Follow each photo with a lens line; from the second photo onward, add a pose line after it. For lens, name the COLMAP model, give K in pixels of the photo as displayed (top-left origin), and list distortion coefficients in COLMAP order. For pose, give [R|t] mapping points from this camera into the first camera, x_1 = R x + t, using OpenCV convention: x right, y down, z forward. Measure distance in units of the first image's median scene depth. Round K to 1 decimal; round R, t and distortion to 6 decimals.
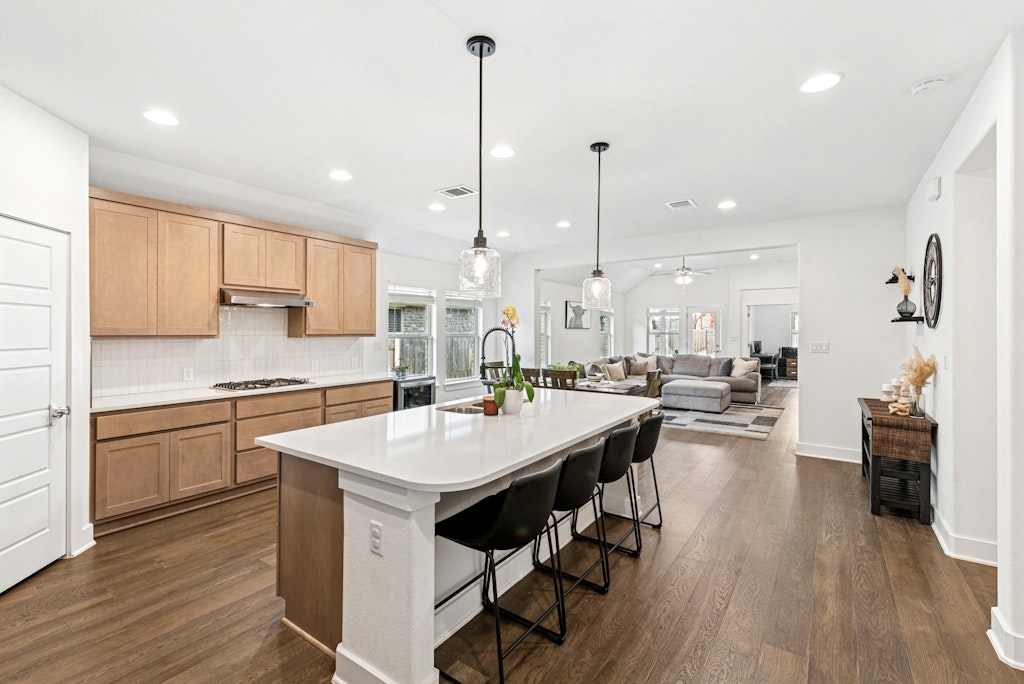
lens RADIAL K [[510.9, 0, 515.5], [0, 510.9, 338.0], [0, 0, 1]] dist [0.008227, -0.000763]
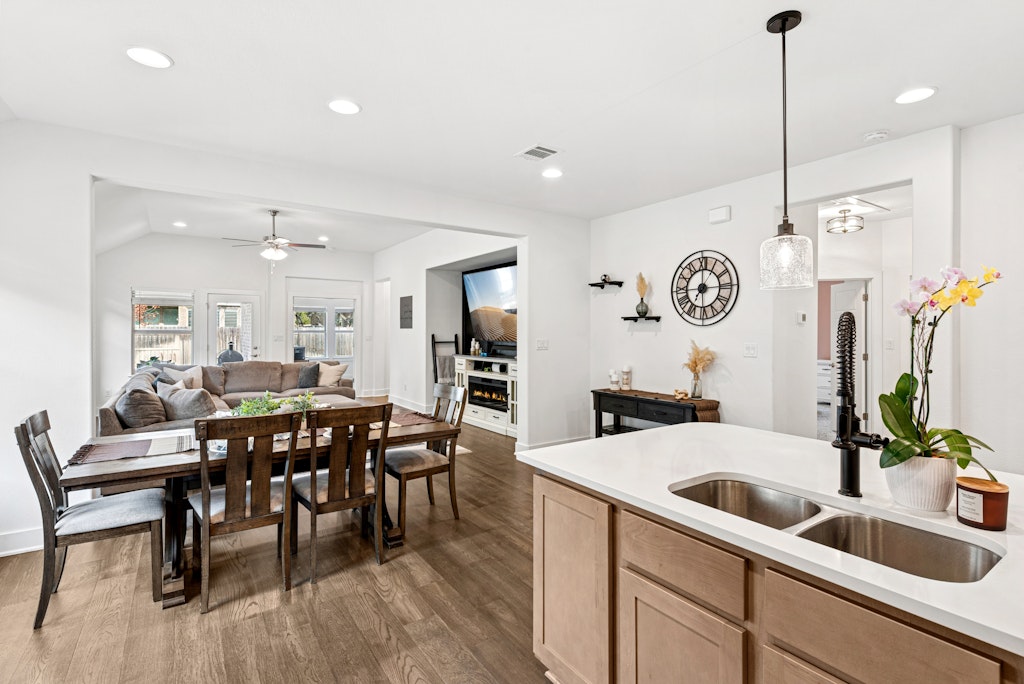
lens RADIAL K [[510.9, 0, 515.5], [0, 510.9, 338.0], [0, 0, 1]] dist [0.008227, -0.000763]
pose [[0.301290, -0.005310, 0.953518, -0.299892], [0.007220, 0.999969, 0.003287, 0.001531], [-0.953505, 0.005894, 0.301319, 0.637834]]
